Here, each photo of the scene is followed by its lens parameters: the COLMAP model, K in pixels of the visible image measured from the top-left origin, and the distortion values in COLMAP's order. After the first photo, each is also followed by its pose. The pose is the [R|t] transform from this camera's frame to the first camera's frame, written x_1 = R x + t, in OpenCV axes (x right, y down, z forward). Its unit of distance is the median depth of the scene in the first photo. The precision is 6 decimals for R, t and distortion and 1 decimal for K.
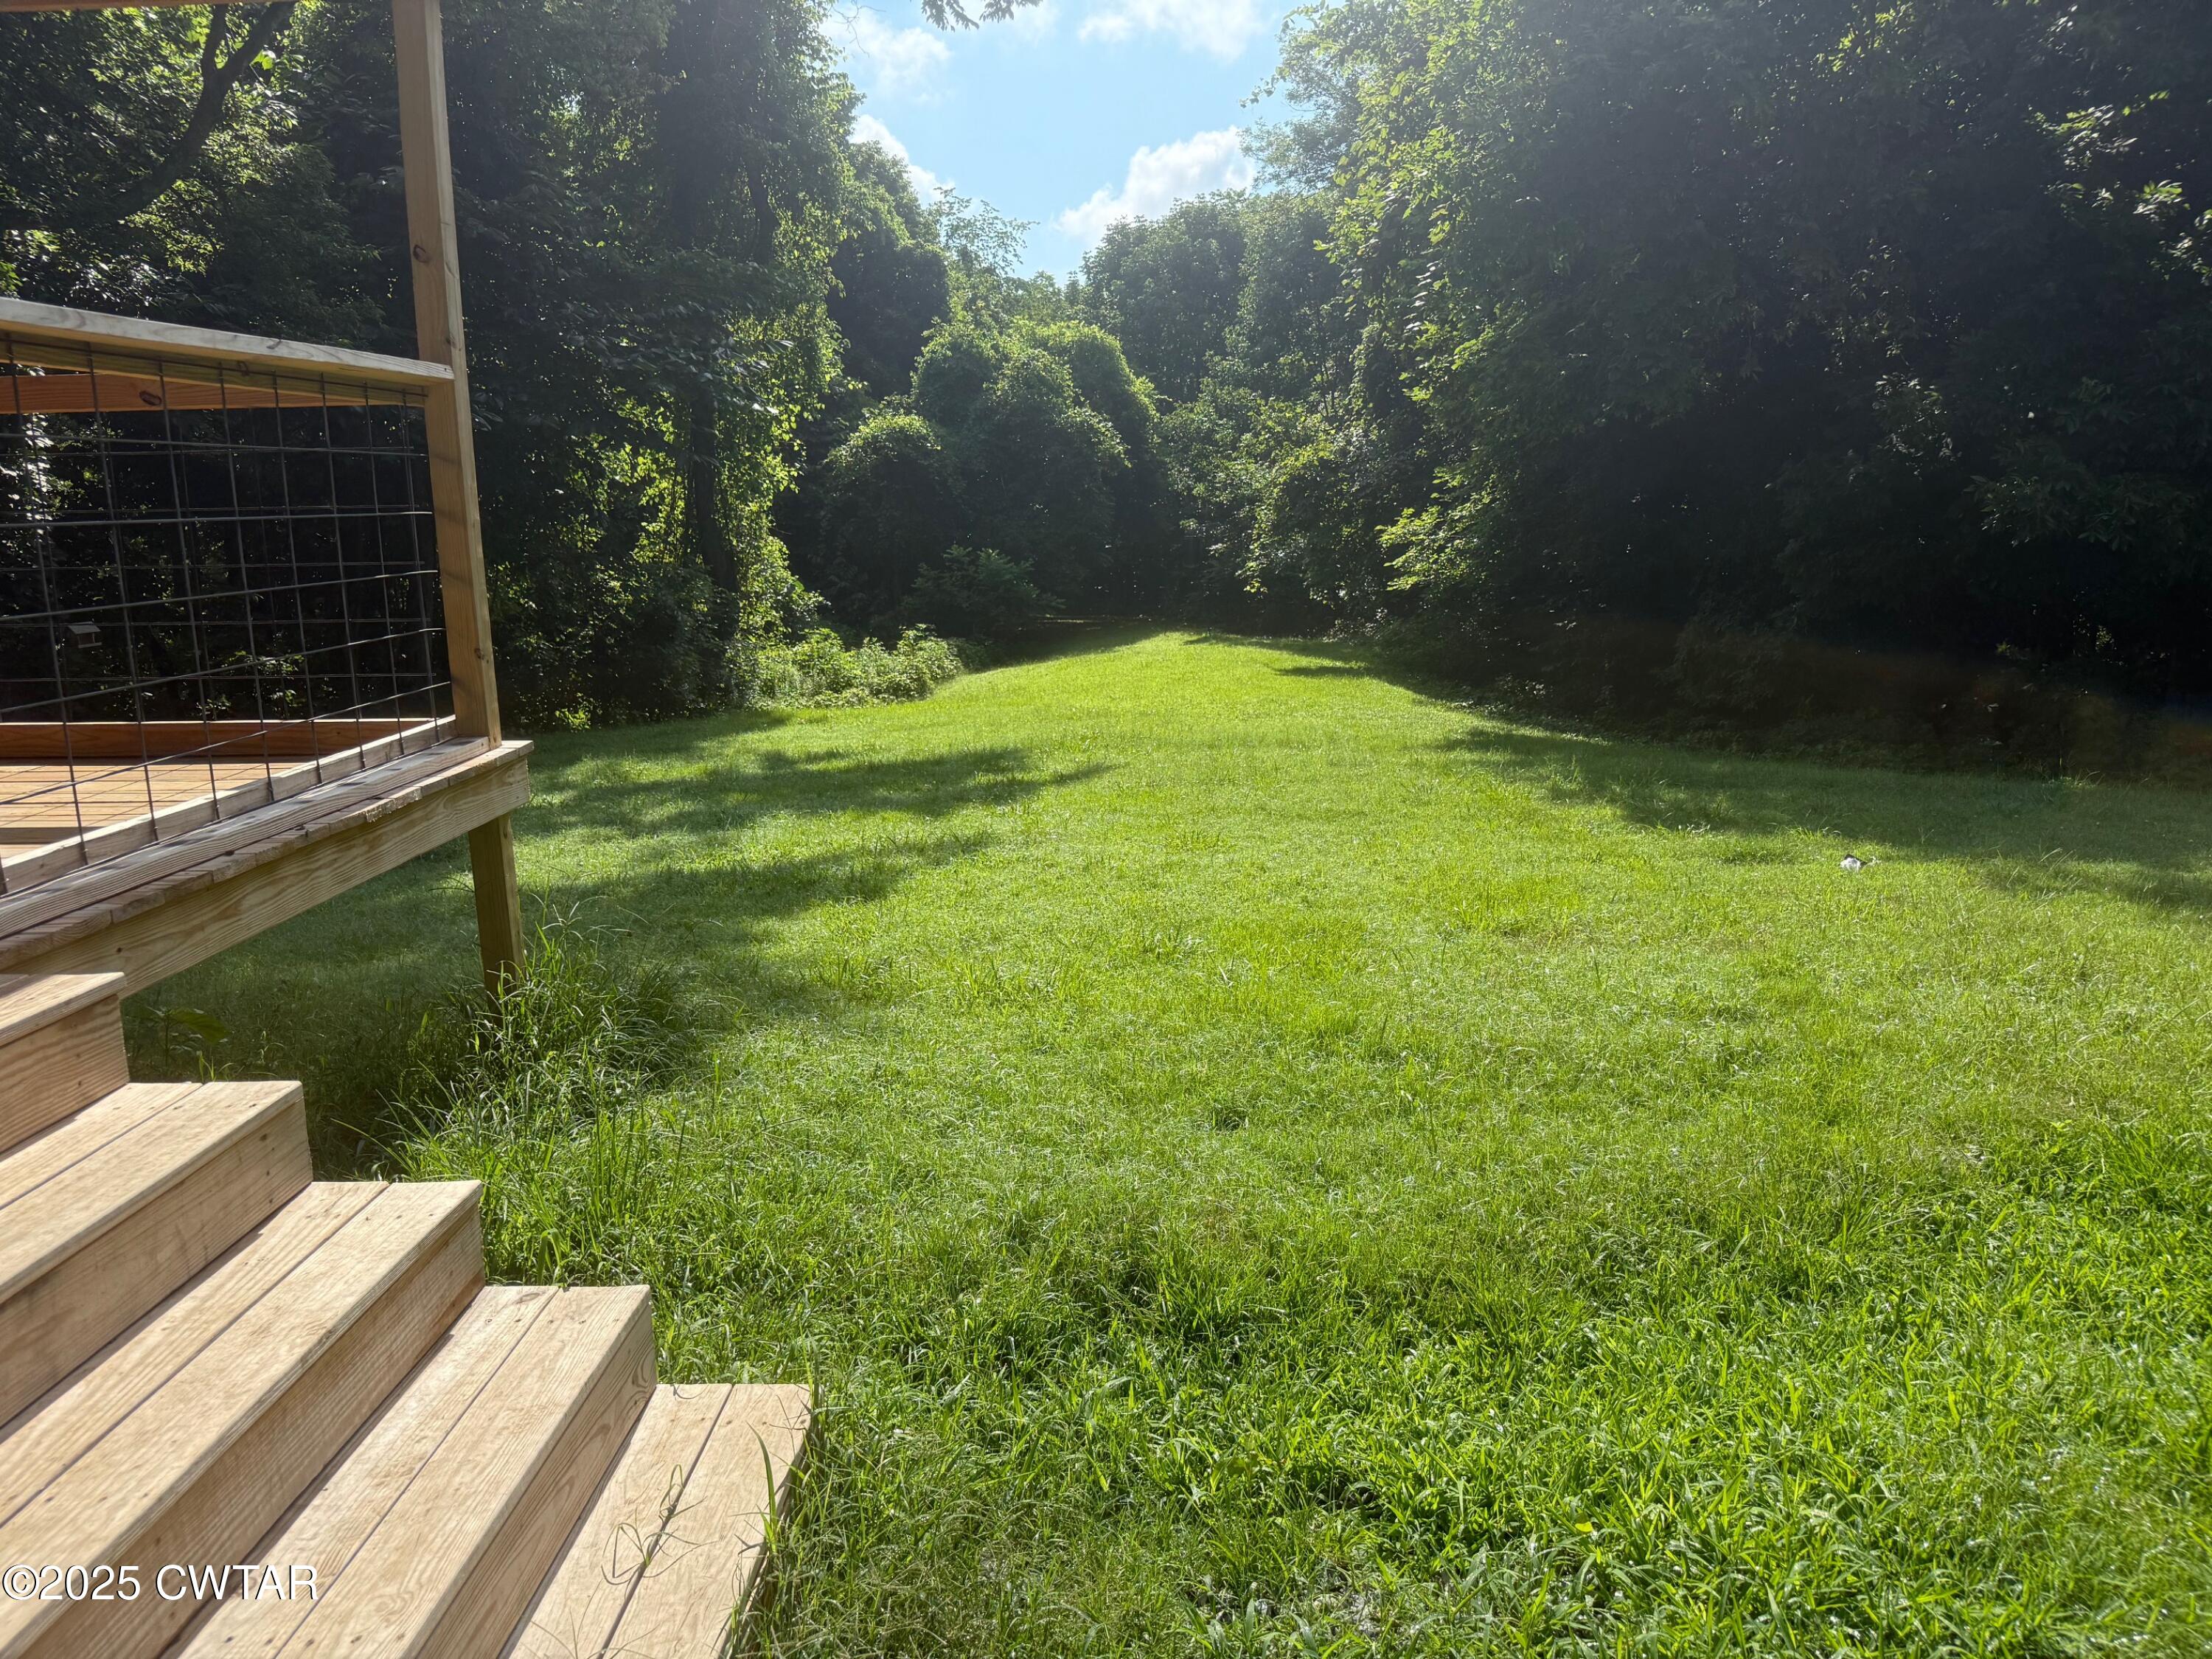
lens RADIAL K [[1556.9, 0, 1106.0], [0, 1556.9, 829.5], [0, 0, 1]] dist [0.094585, -0.134893]
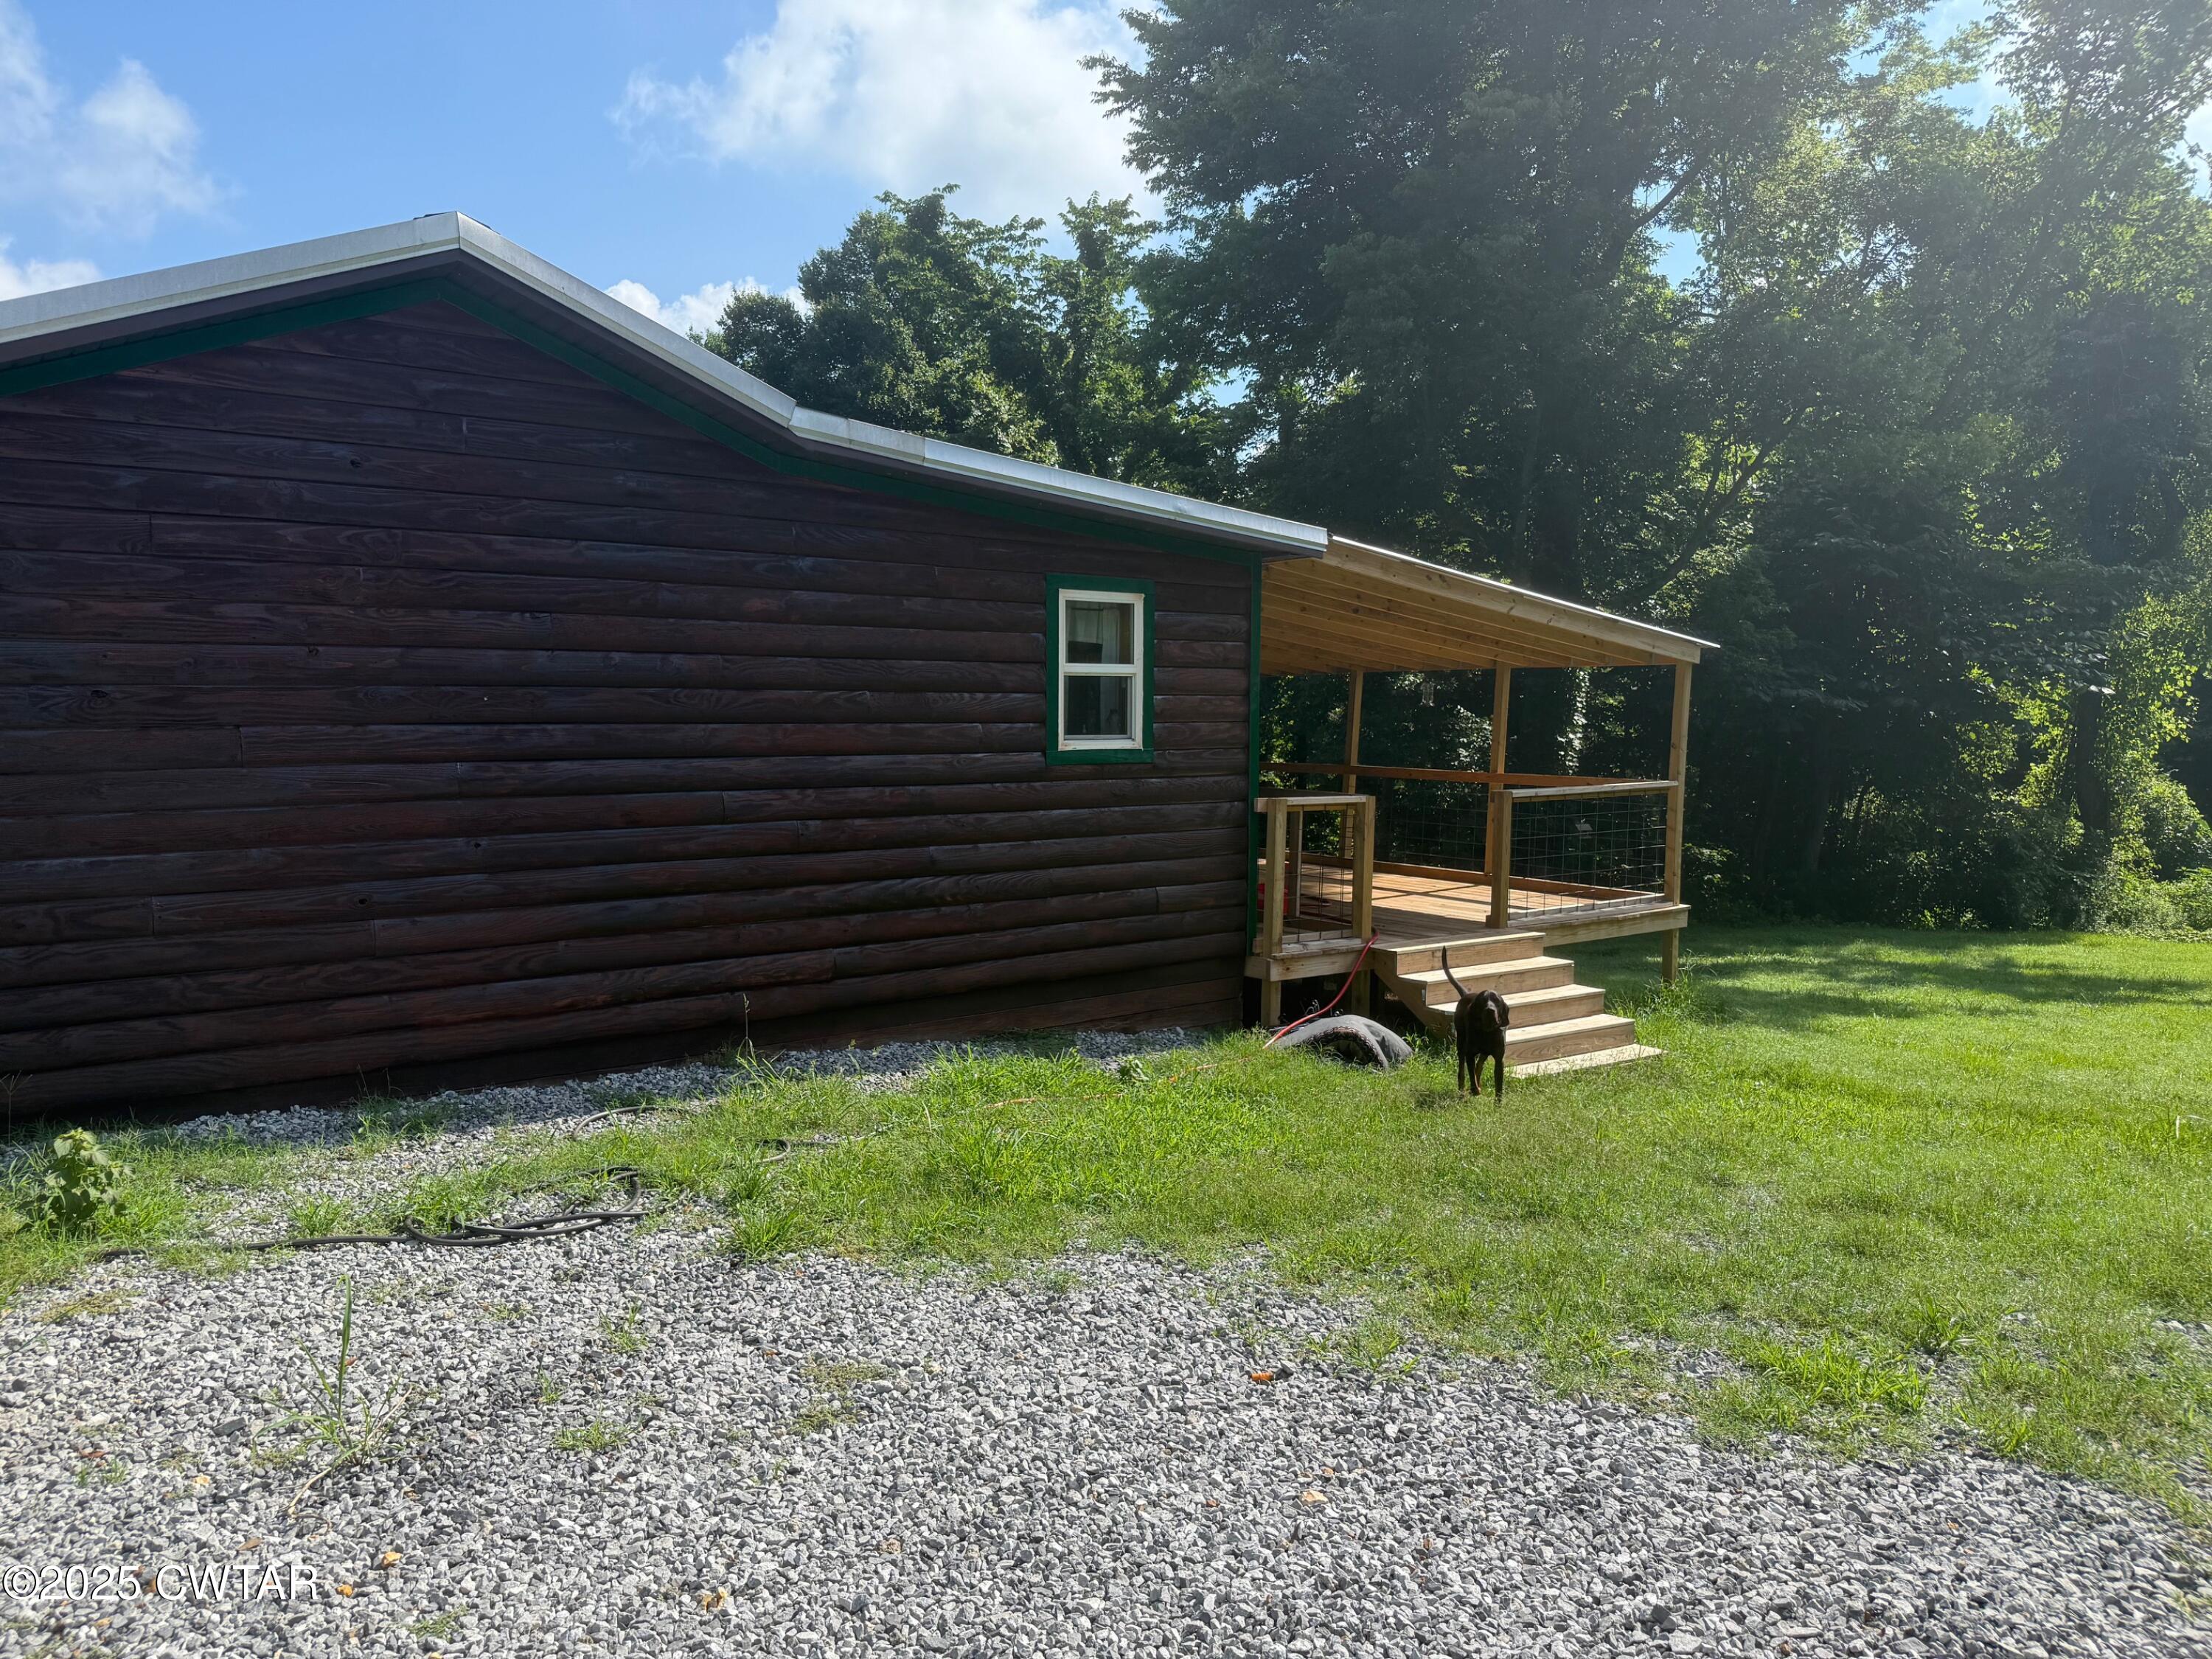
lens RADIAL K [[1556.9, 0, 1106.0], [0, 1556.9, 829.5], [0, 0, 1]] dist [0.094585, -0.134893]
pose [[0.632546, 0.080834, -0.770293, 0.220480], [-0.172398, 0.984283, -0.038279, 0.019138], [0.755093, 0.157010, 0.636540, -0.314090]]
